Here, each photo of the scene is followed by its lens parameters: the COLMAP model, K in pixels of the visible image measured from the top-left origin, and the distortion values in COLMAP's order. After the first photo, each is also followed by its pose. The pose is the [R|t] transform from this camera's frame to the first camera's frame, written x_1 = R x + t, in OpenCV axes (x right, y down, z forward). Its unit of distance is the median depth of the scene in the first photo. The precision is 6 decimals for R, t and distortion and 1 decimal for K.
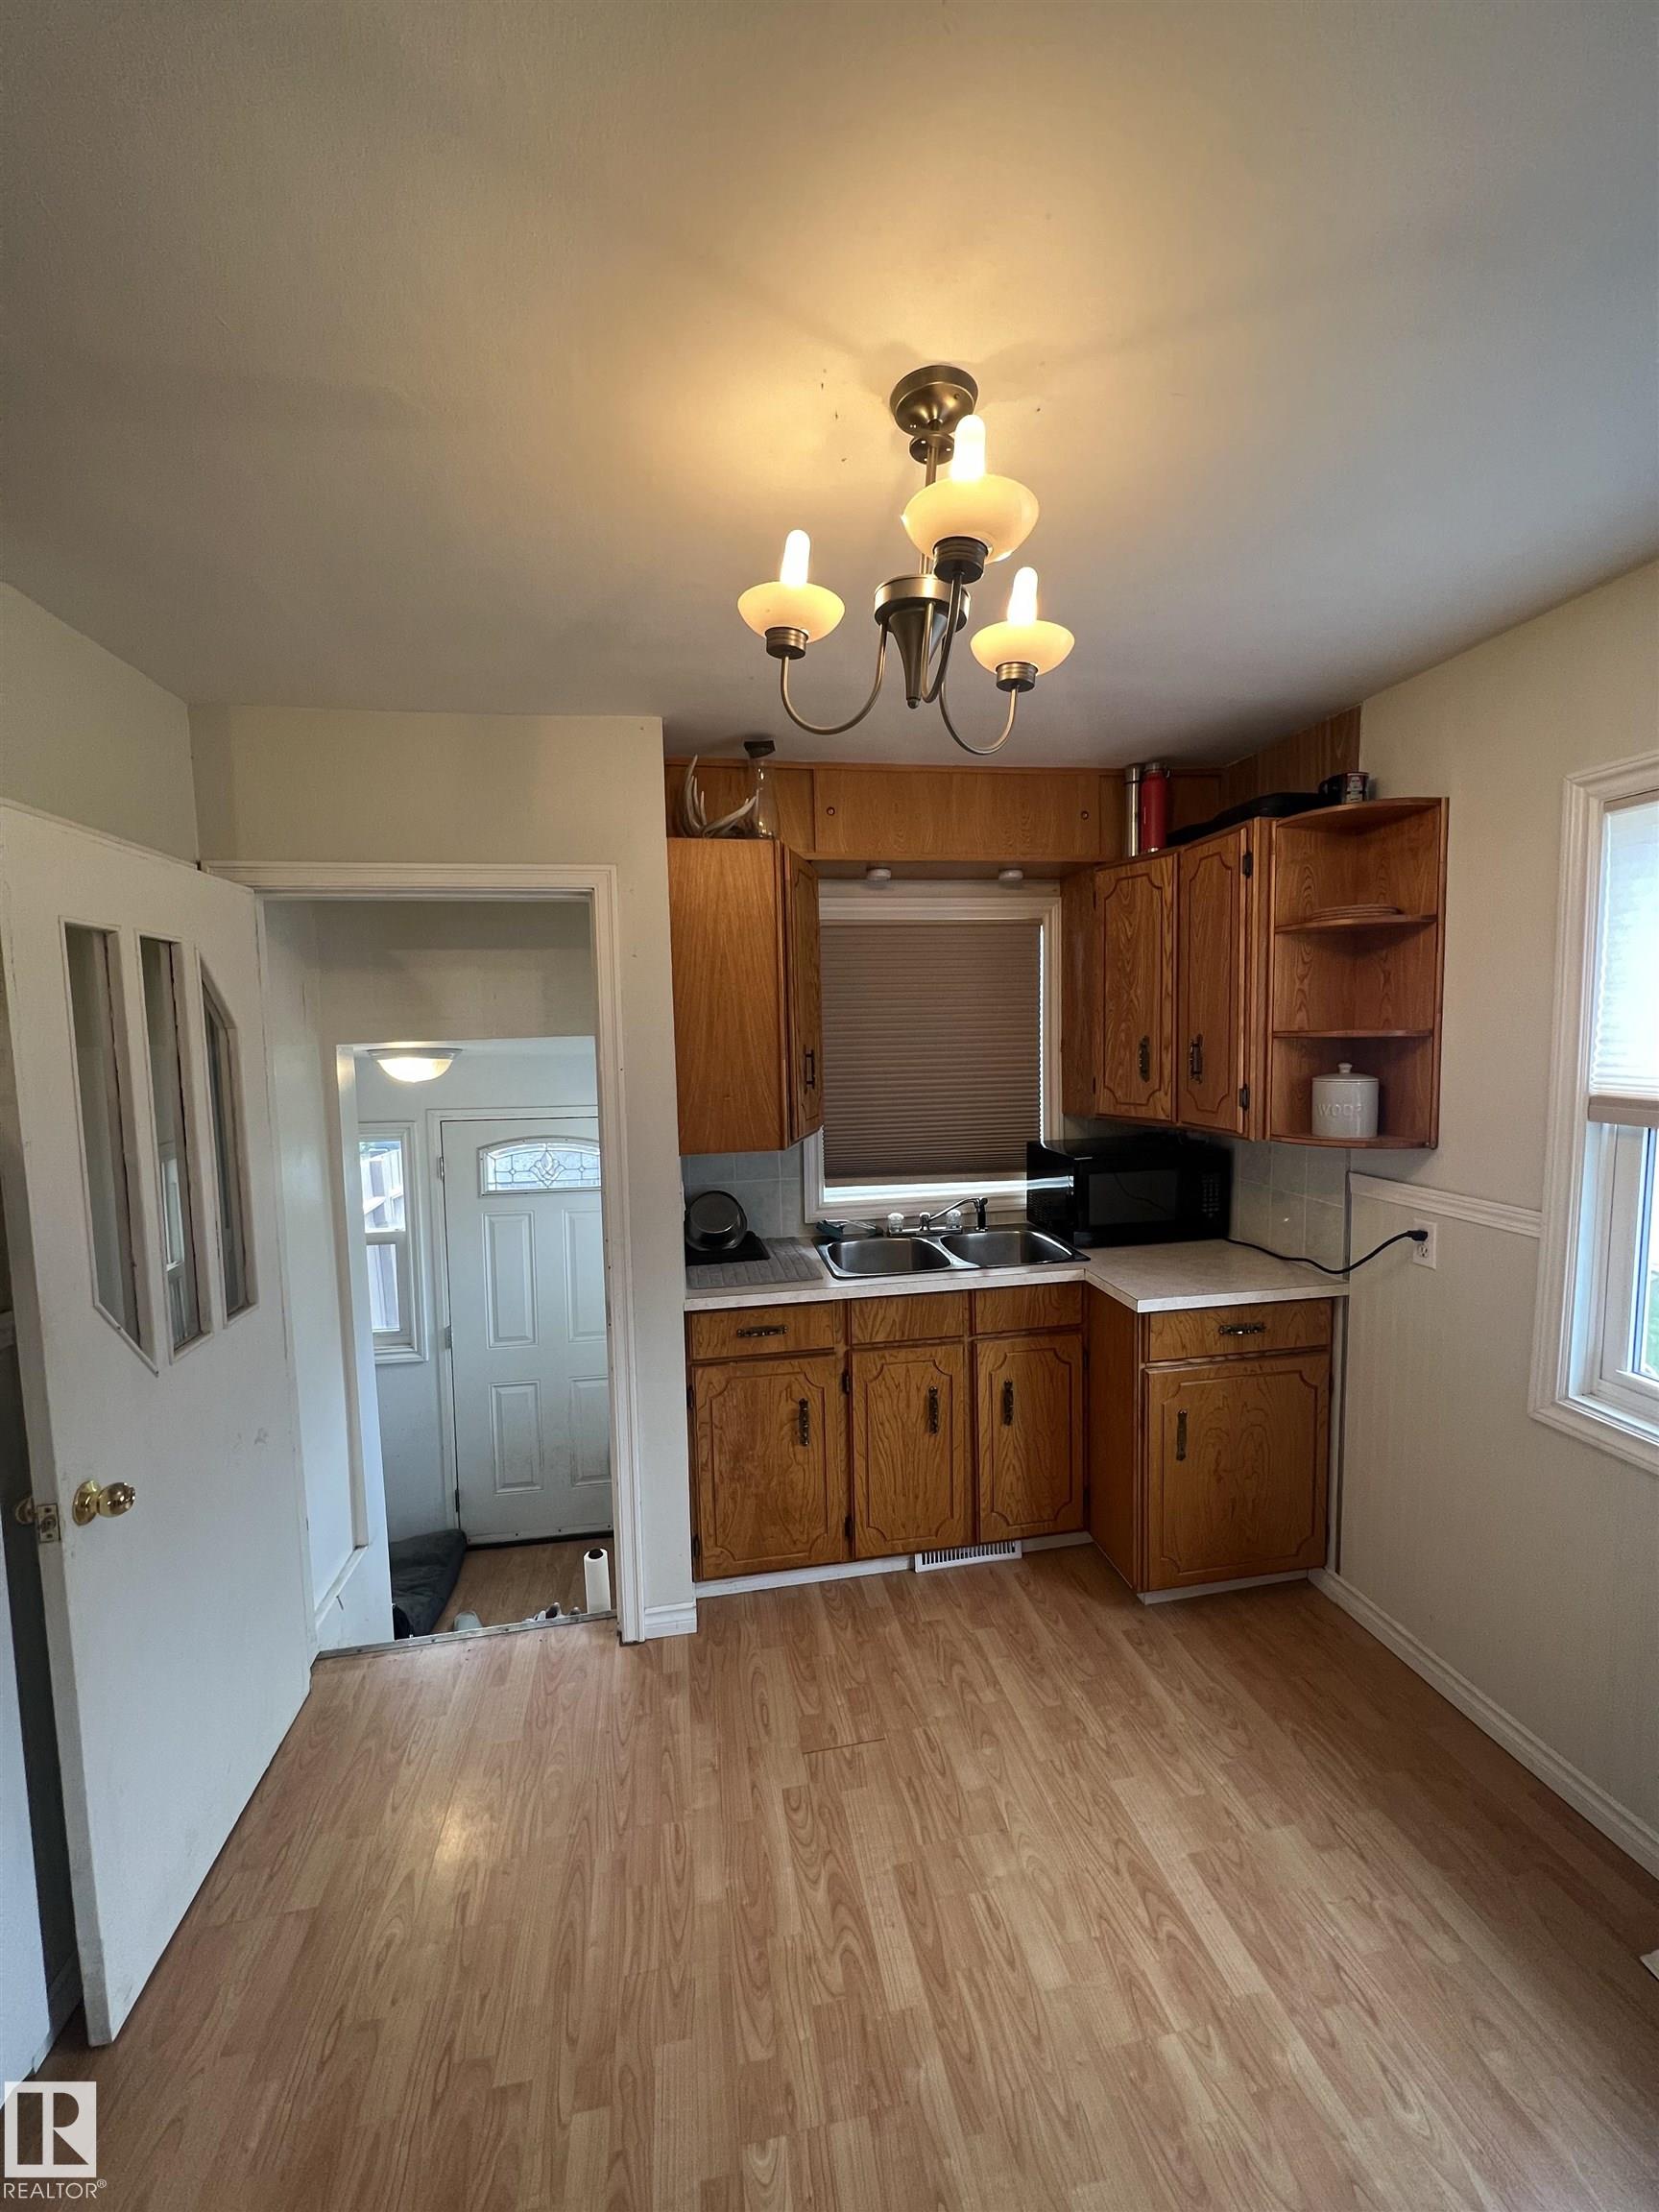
lens RADIAL K [[879.6, 0, 834.3], [0, 879.6, 1100.6], [0, 0, 1]] dist [-0.005394, 0.001064]
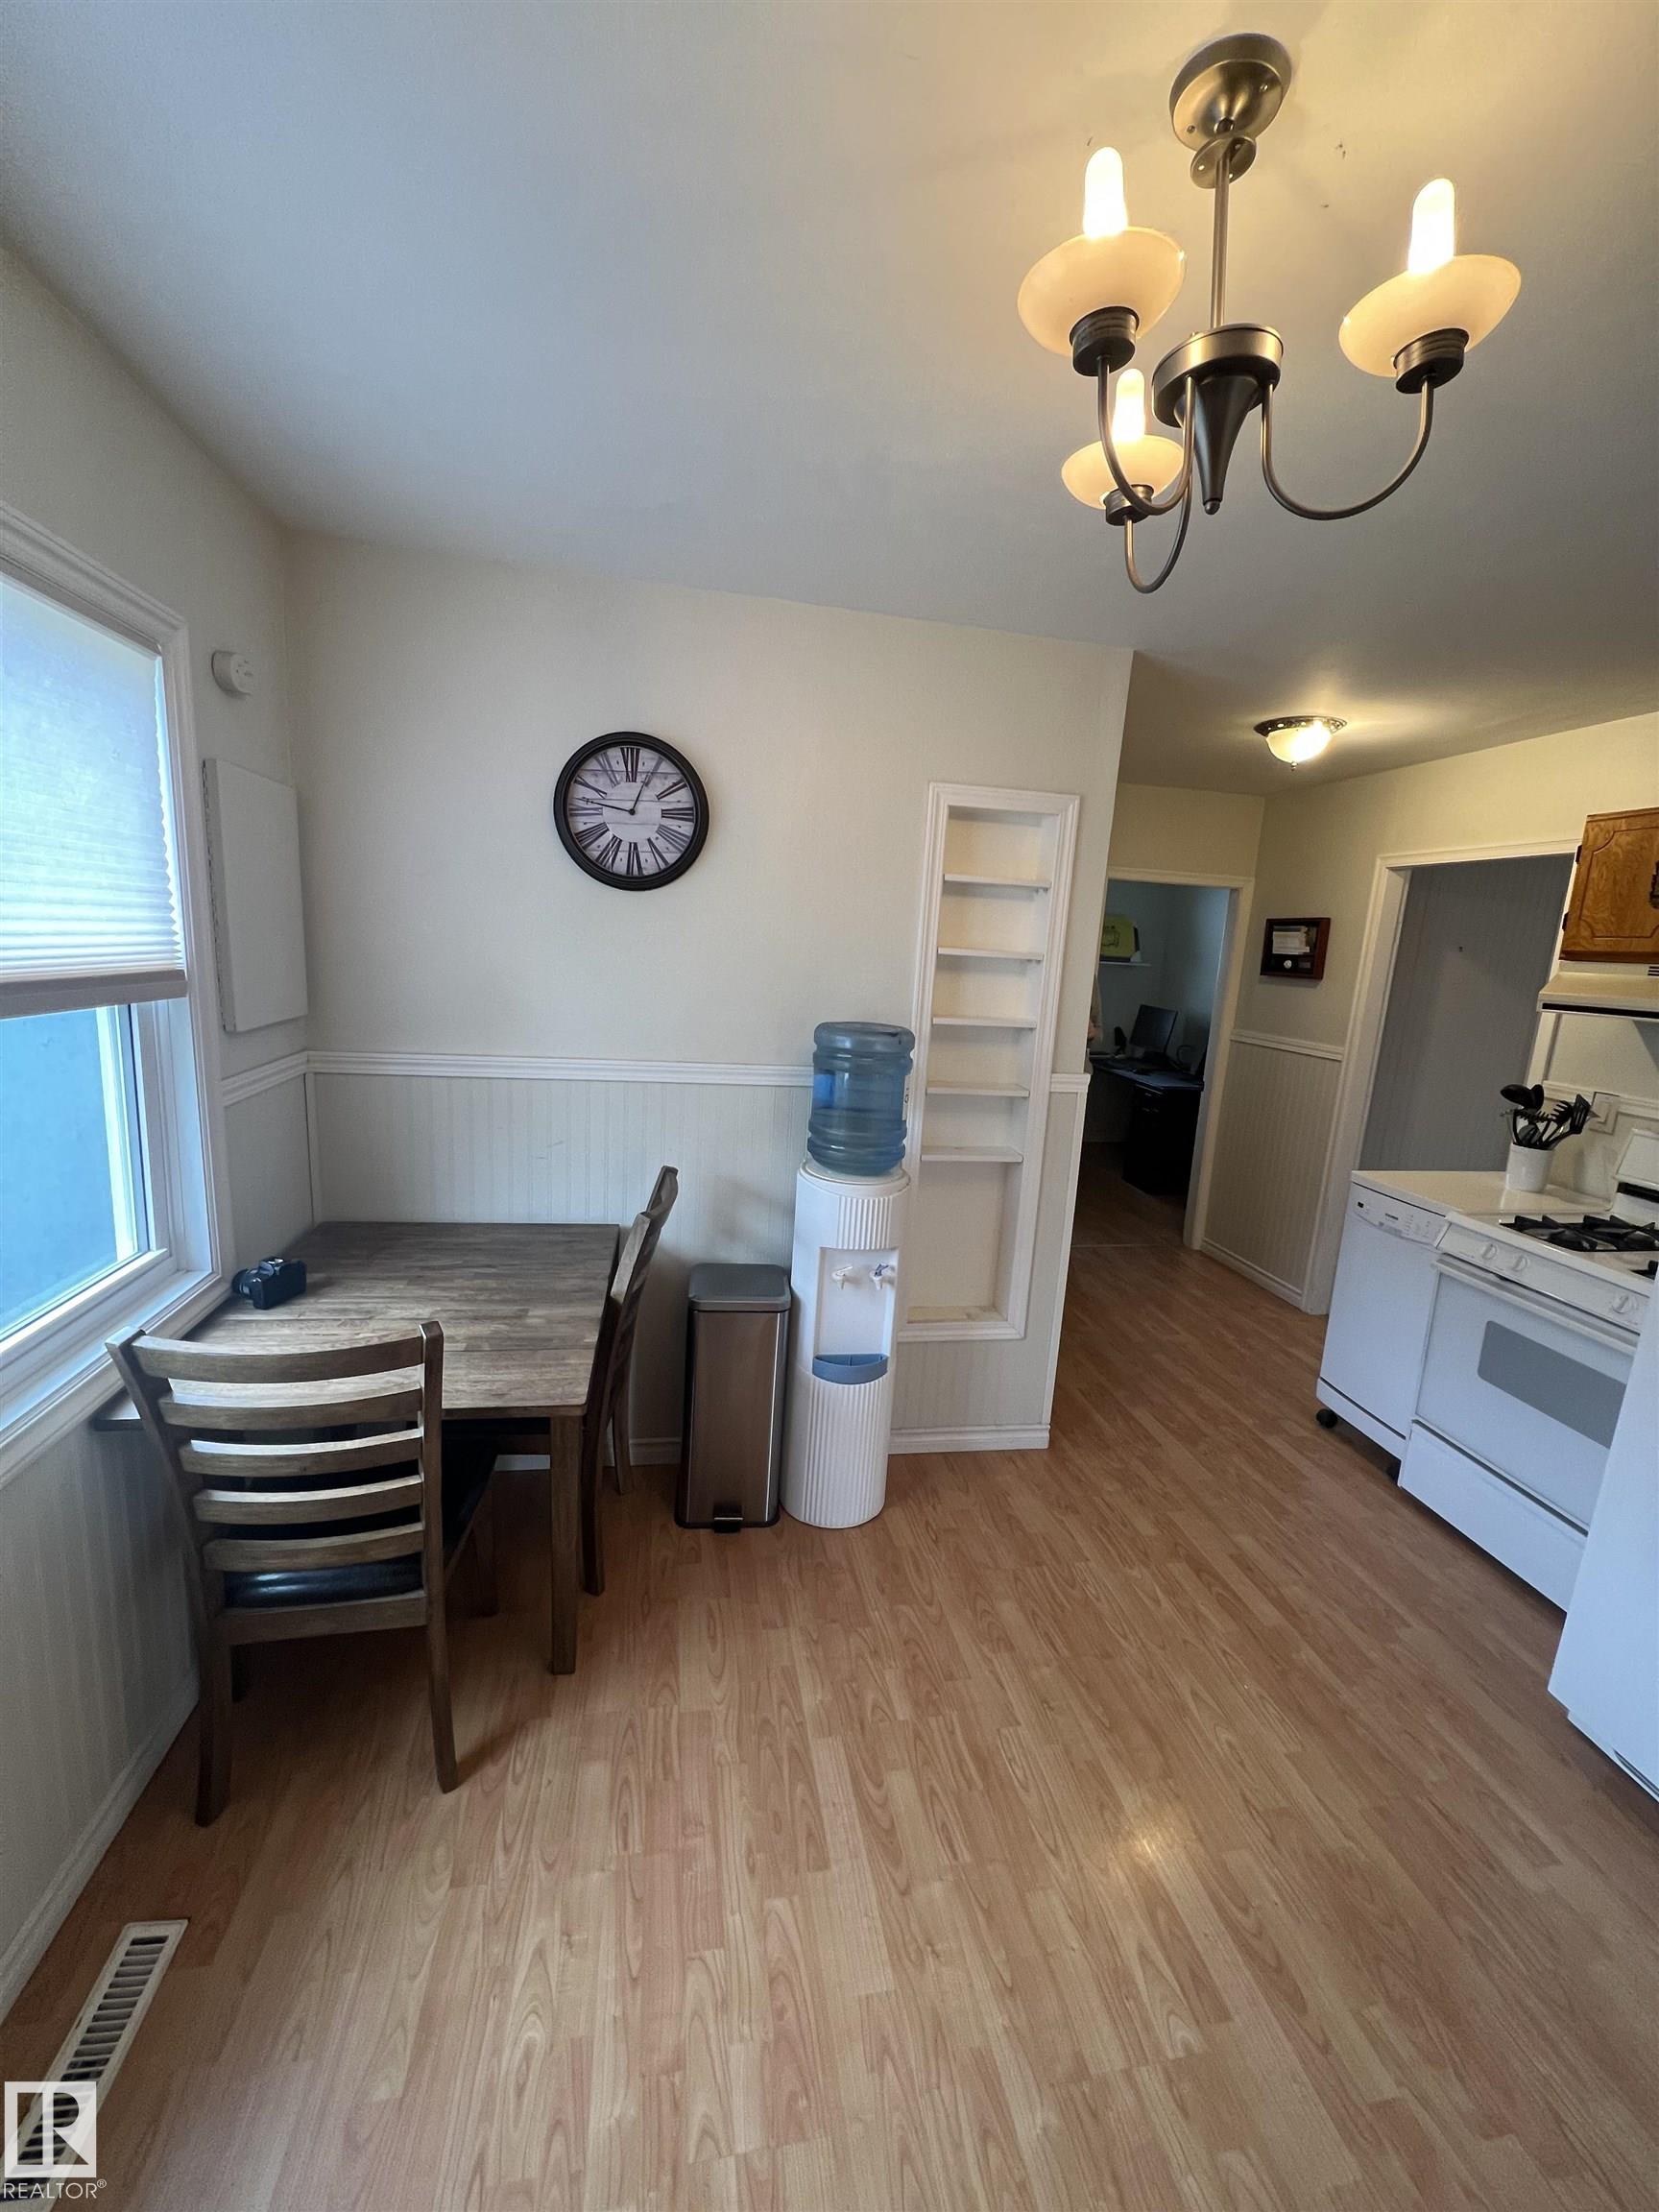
lens RADIAL K [[879.6, 0, 834.5], [0, 879.6, 1101.0], [0, 0, 1]] dist [-0.005394, 0.001064]
pose [[-0.999364, -0.033270, -0.012864, 0.226068], [-0.035479, 0.964411, 0.262018, -0.066866], [0.003689, 0.262308, -0.964977, 1.014653]]
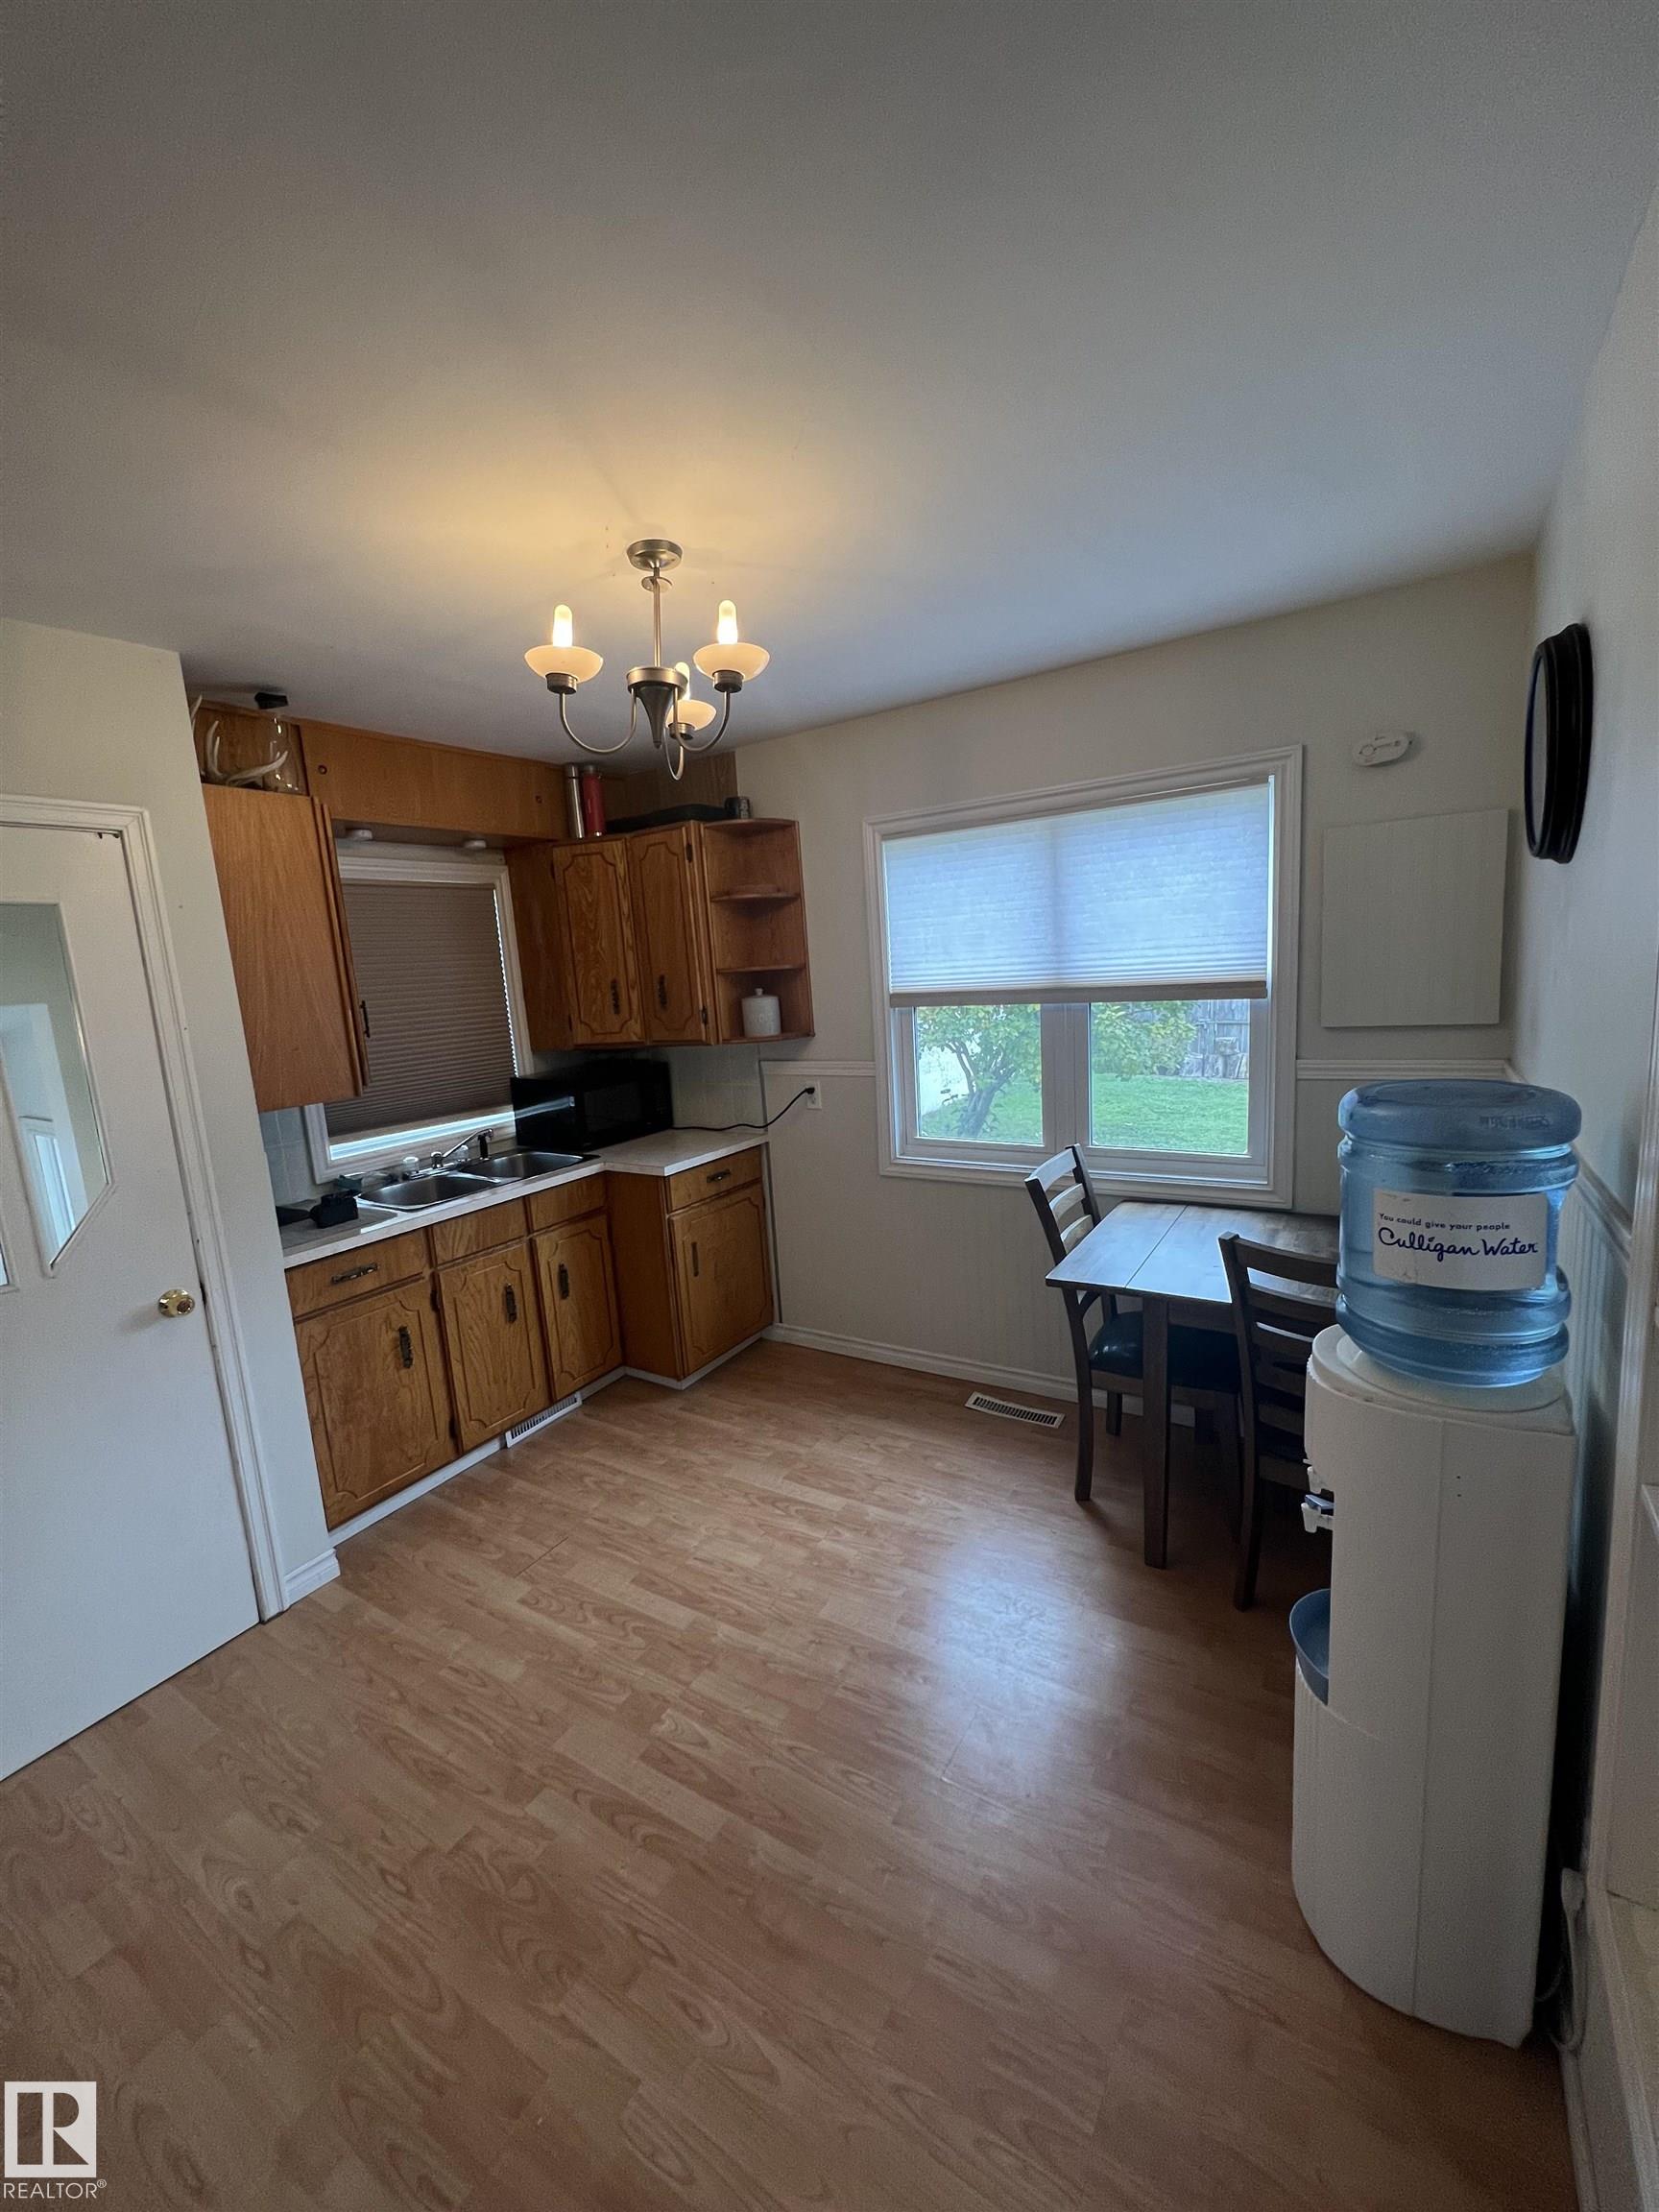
lens RADIAL K [[879.6, 0, 836.0], [0, 879.6, 1102.6], [0, 0, 1]] dist [-0.005394, 0.001064]
pose [[0.673699, -0.136859, 0.726223, -0.488973], [0.111722, 0.990269, 0.082978, 0.044757], [-0.730512, 0.025232, 0.682433, -0.151349]]
